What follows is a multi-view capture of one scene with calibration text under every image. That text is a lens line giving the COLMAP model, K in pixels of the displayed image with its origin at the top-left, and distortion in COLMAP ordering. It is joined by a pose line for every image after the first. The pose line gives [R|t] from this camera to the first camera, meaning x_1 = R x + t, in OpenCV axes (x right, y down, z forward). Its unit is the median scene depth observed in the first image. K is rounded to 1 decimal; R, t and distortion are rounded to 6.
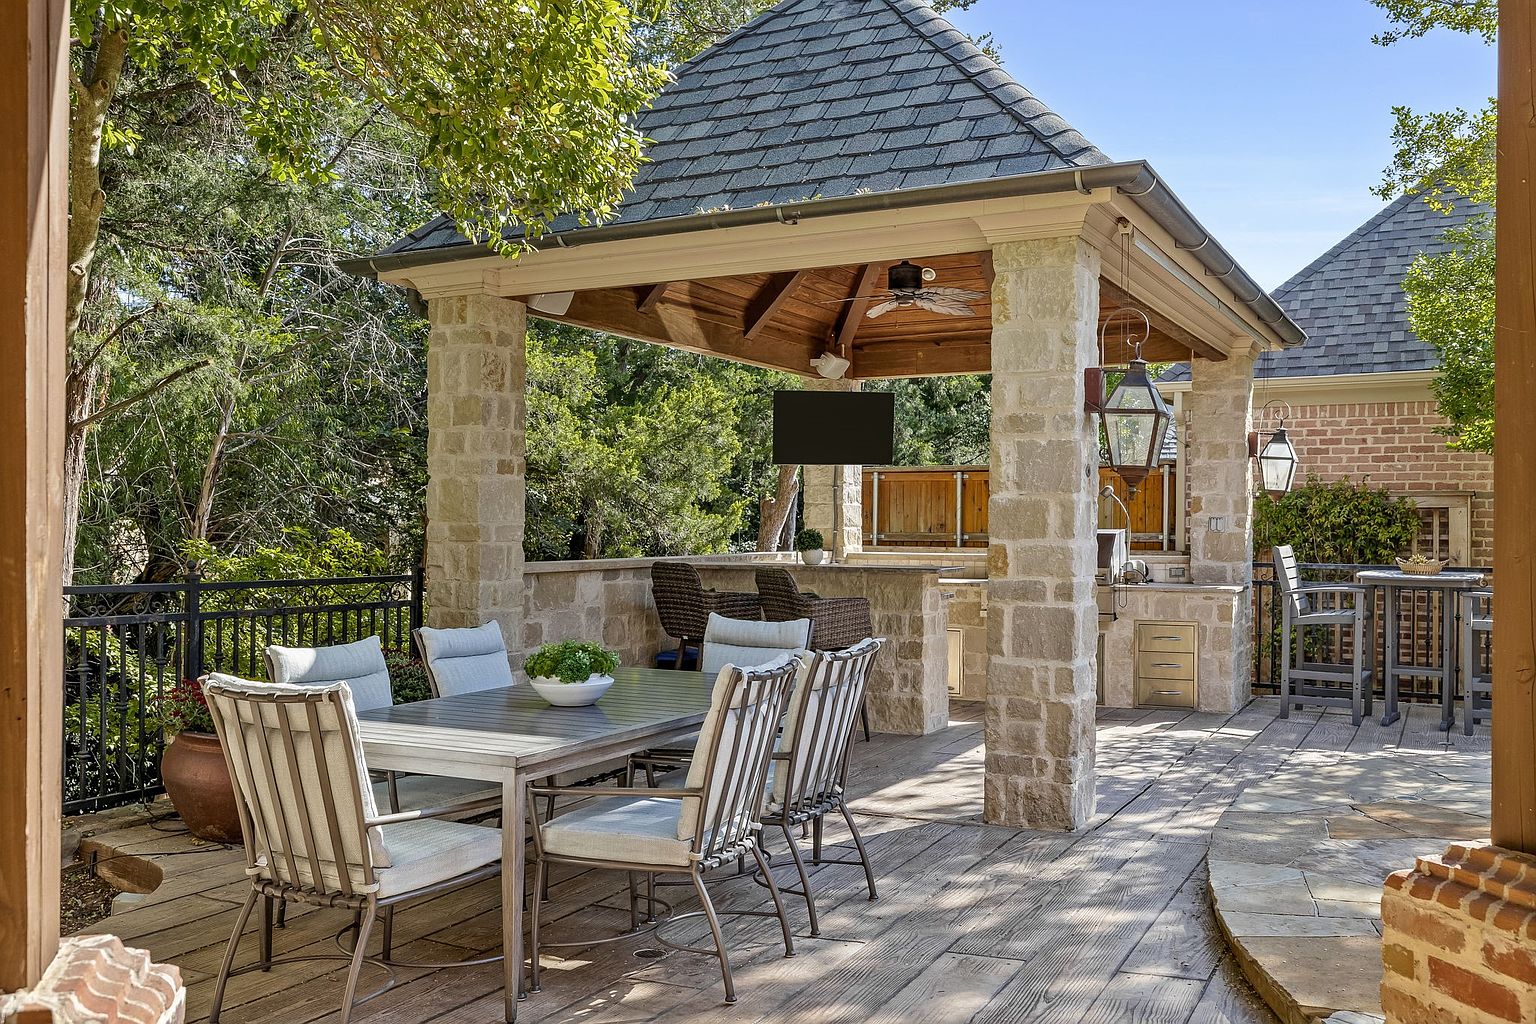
lens RADIAL K [[1361.4, 0, 767.4], [0, 1361.4, 521.1], [0, 0, 1]] dist [-0.016680, -0.003500]
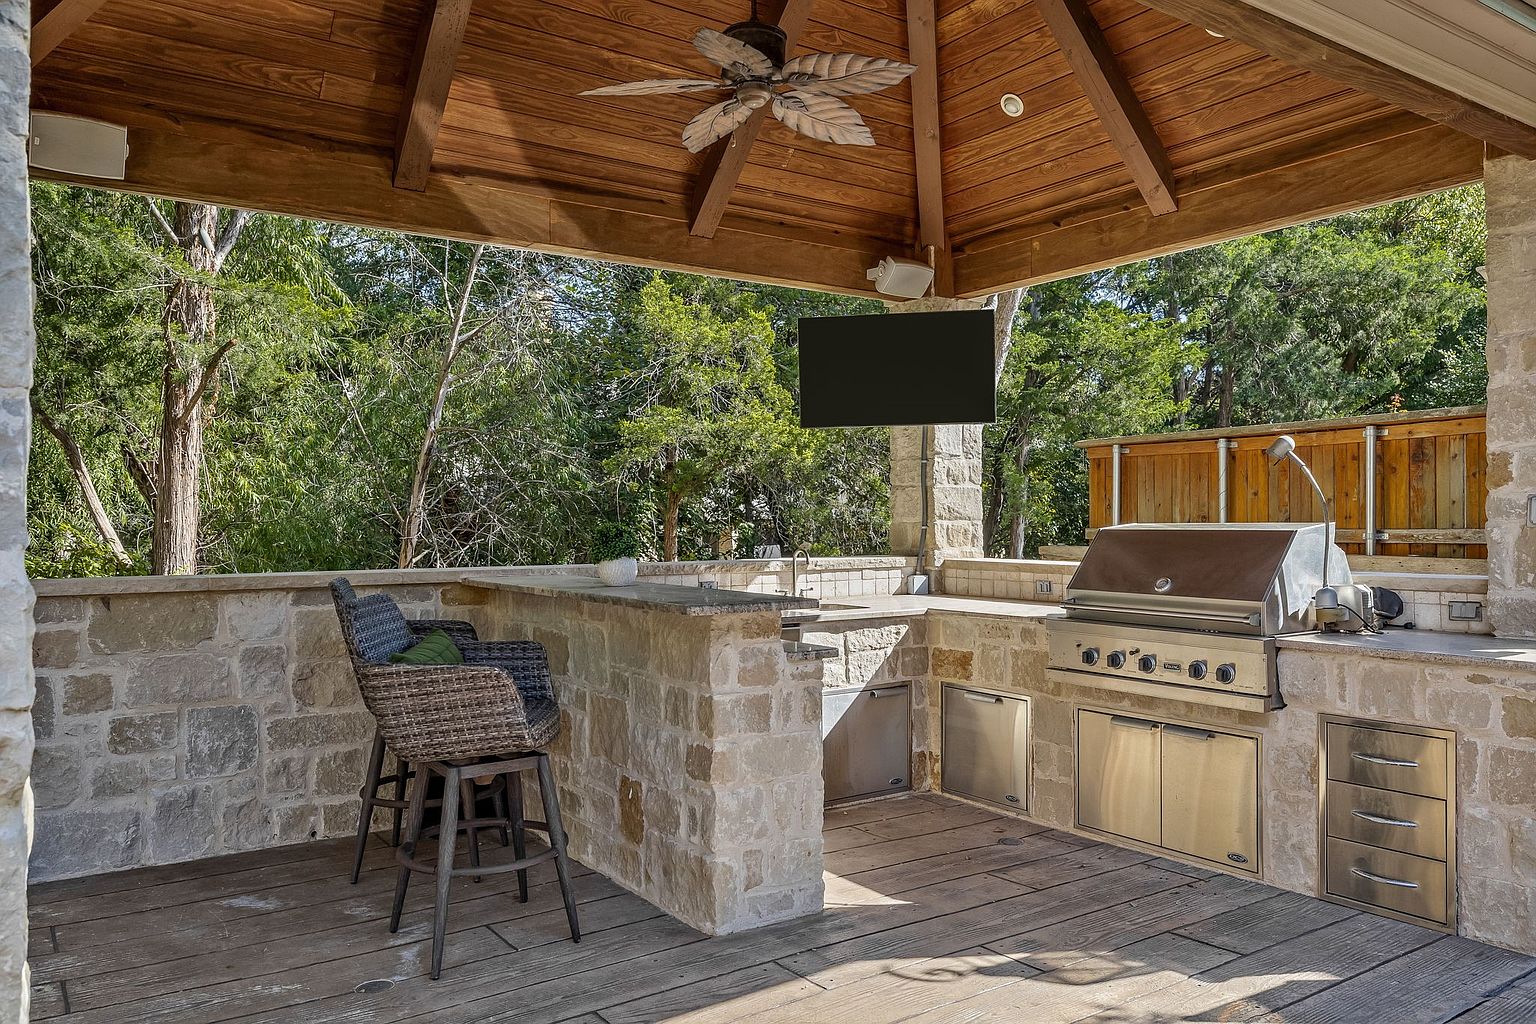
lens RADIAL K [[1141.4, 0, 771.2], [0, 1141.4, 501.3], [0, 0, 1]] dist [-0.004421, 0.003863]
pose [[0.886539, -0.011973, -0.462499, 0.275257], [0.005258, 0.999861, -0.015804, 0.003848], [0.462624, 0.011579, 0.886479, 0.534653]]
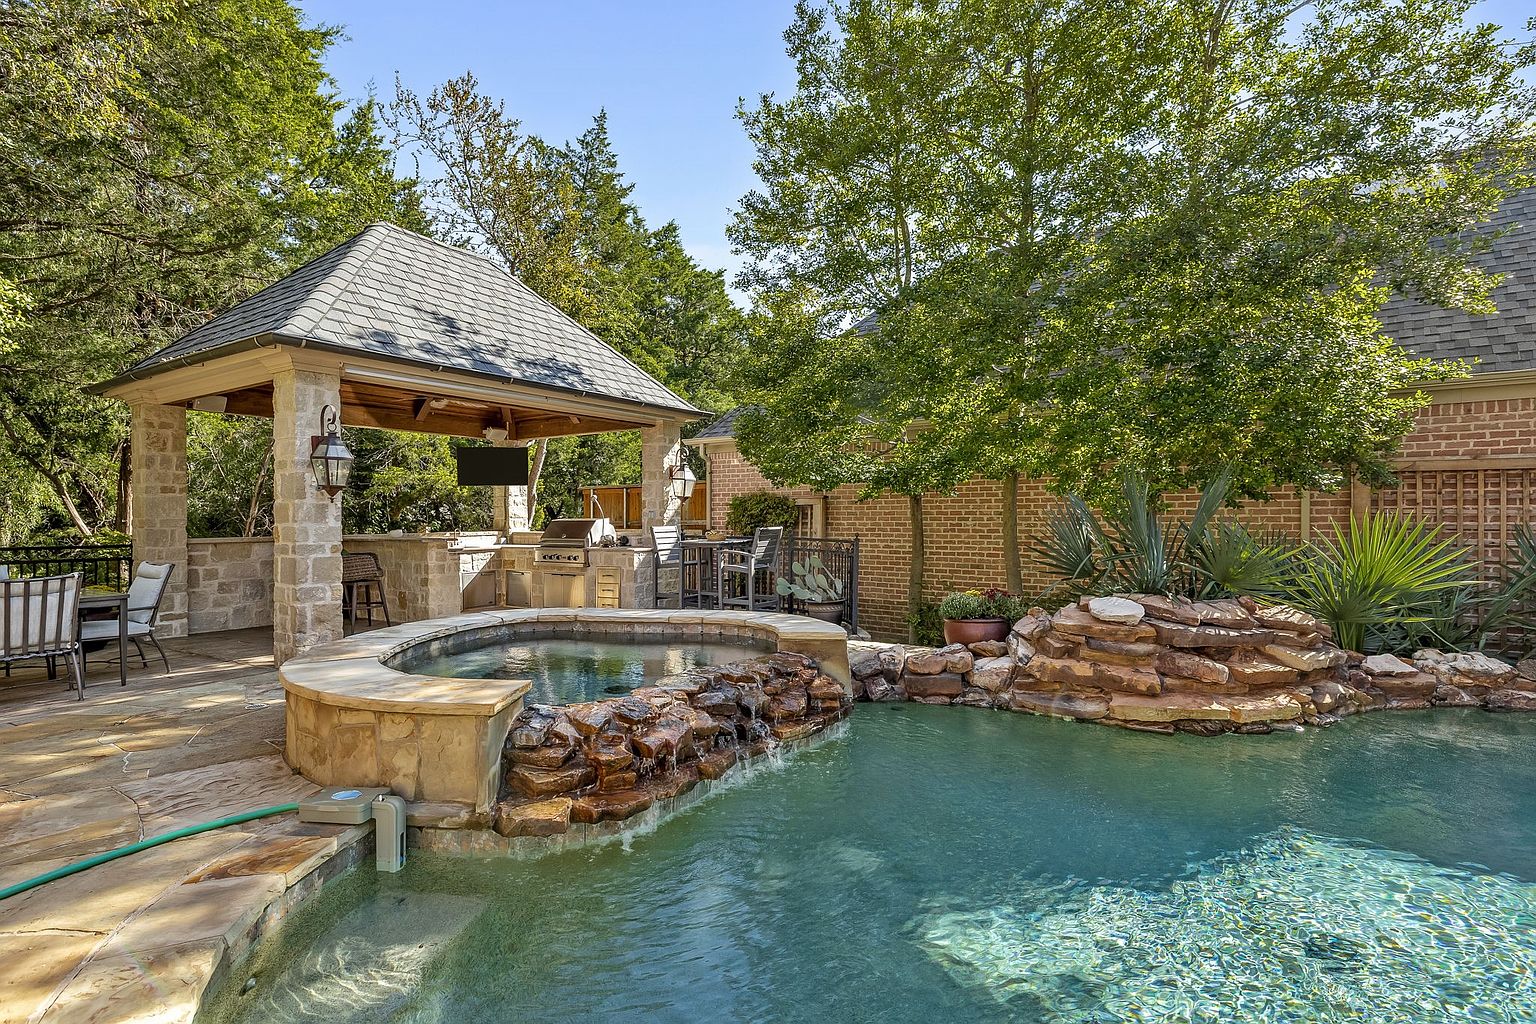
lens RADIAL K [[757.0, 0, 770.1], [0, 757.0, 518.0], [0, 0, 1]] dist [0.000390, -0.000131]
pose [[0.996249, -0.009912, -0.085961, 0.577357], [0.010103, 0.999947, 0.001780, 0.006229], [0.085939, -0.002642, 0.996297, -0.020606]]
